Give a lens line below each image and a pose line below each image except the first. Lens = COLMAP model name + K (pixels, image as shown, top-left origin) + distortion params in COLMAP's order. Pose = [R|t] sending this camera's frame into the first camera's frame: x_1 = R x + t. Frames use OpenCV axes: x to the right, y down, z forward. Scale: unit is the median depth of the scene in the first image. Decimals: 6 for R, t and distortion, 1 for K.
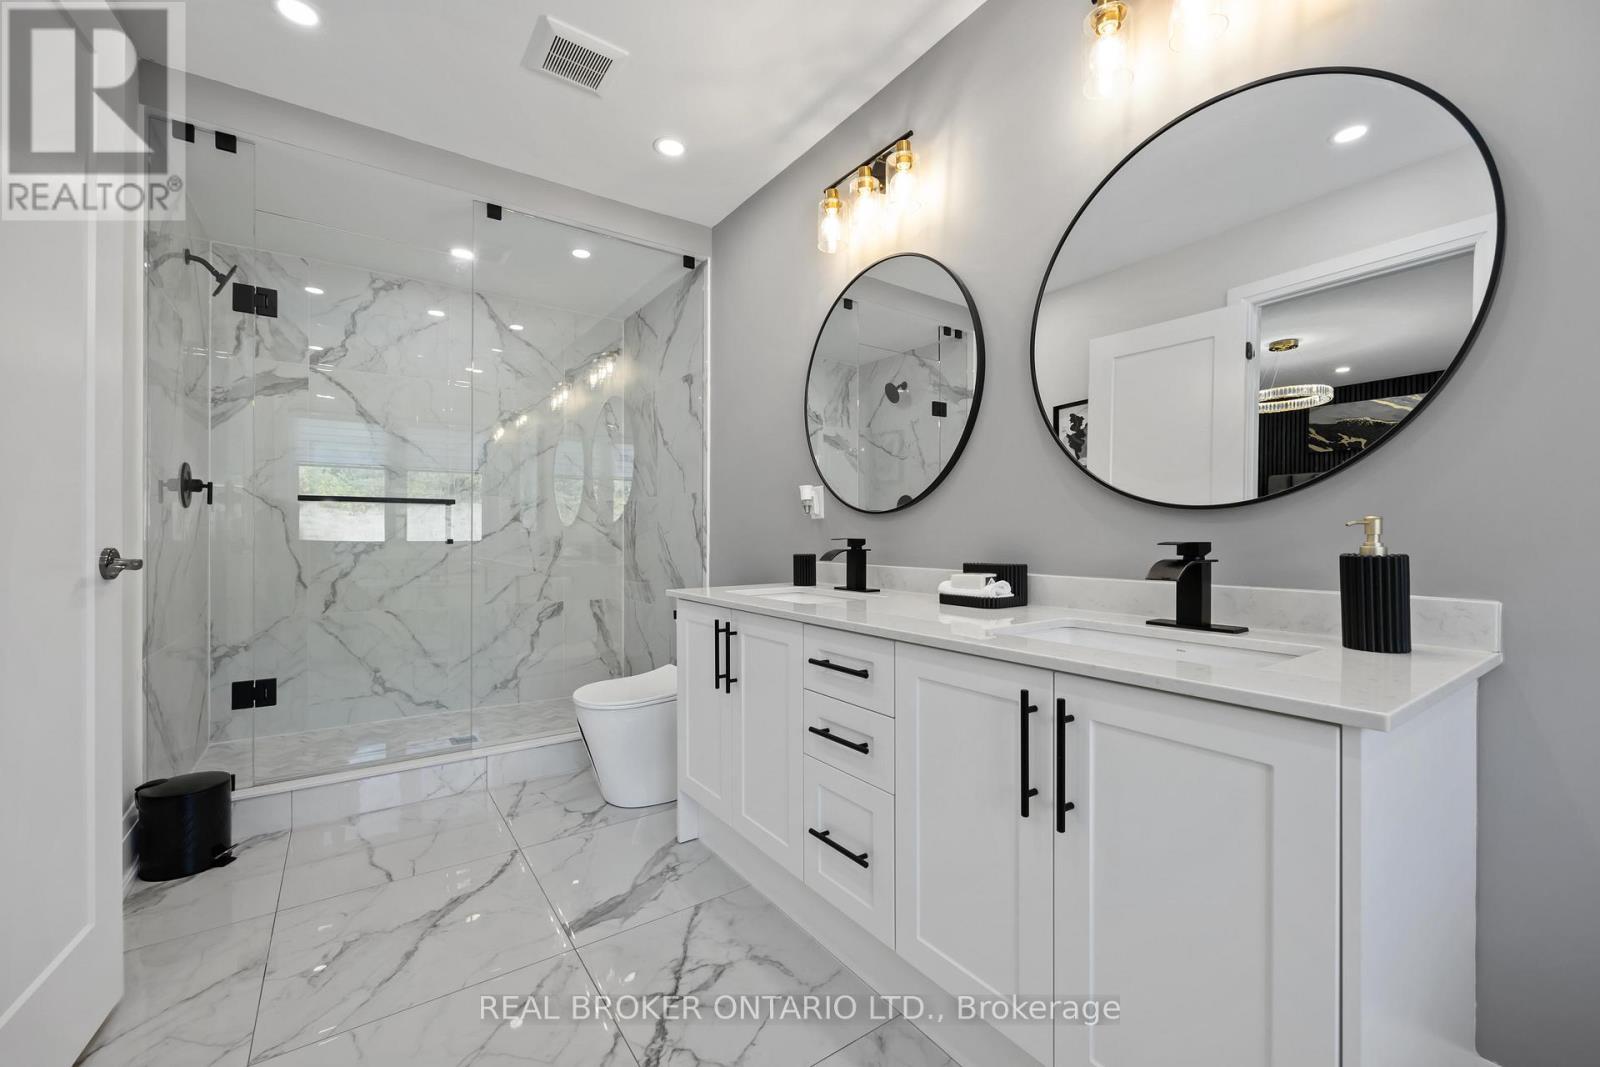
lens RADIAL K [[613.9, 0, 799.3], [0, 613.9, 539.4], [0, 0, 1]] dist [0.001143, 0.000123]
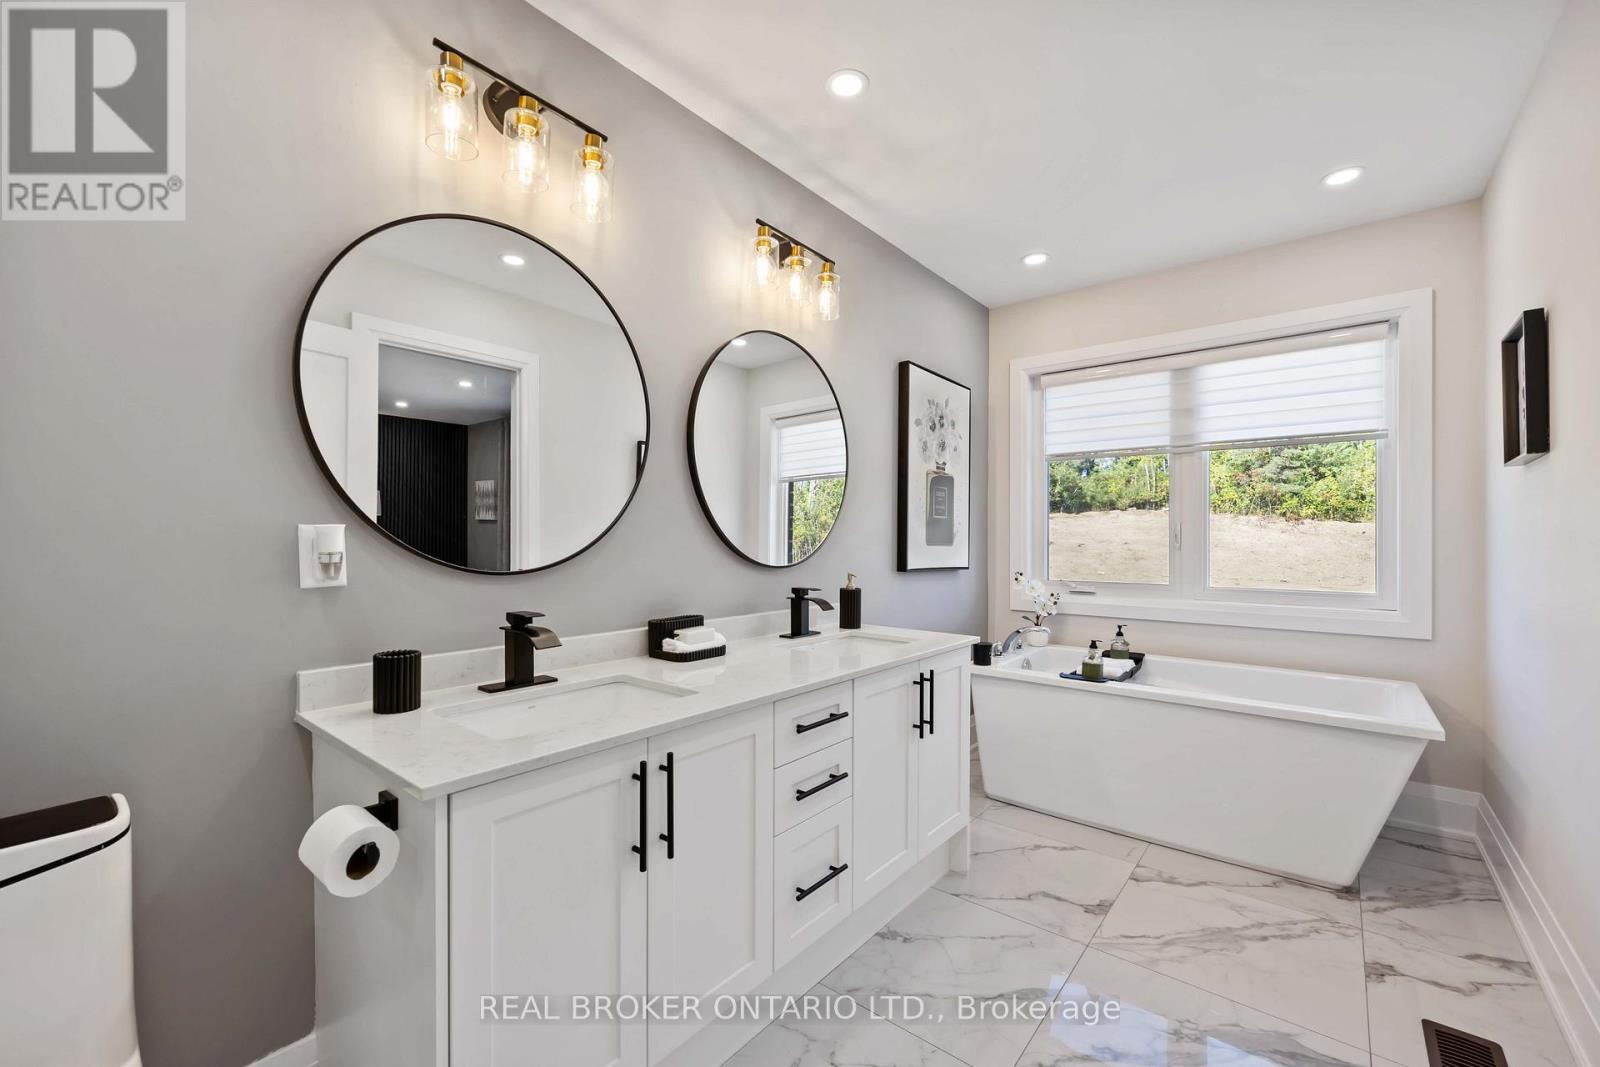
lens RADIAL K [[613.9, 0, 799.3], [0, 613.9, 539.4], [0, 0, 1]] dist [0.001143, 0.000123]
pose [[-0.249552, -0.000869, 0.968361, -0.995678], [-0.005232, 0.999986, -0.000451, -0.124129], [-0.968347, -0.005179, -0.249553, 1.298575]]
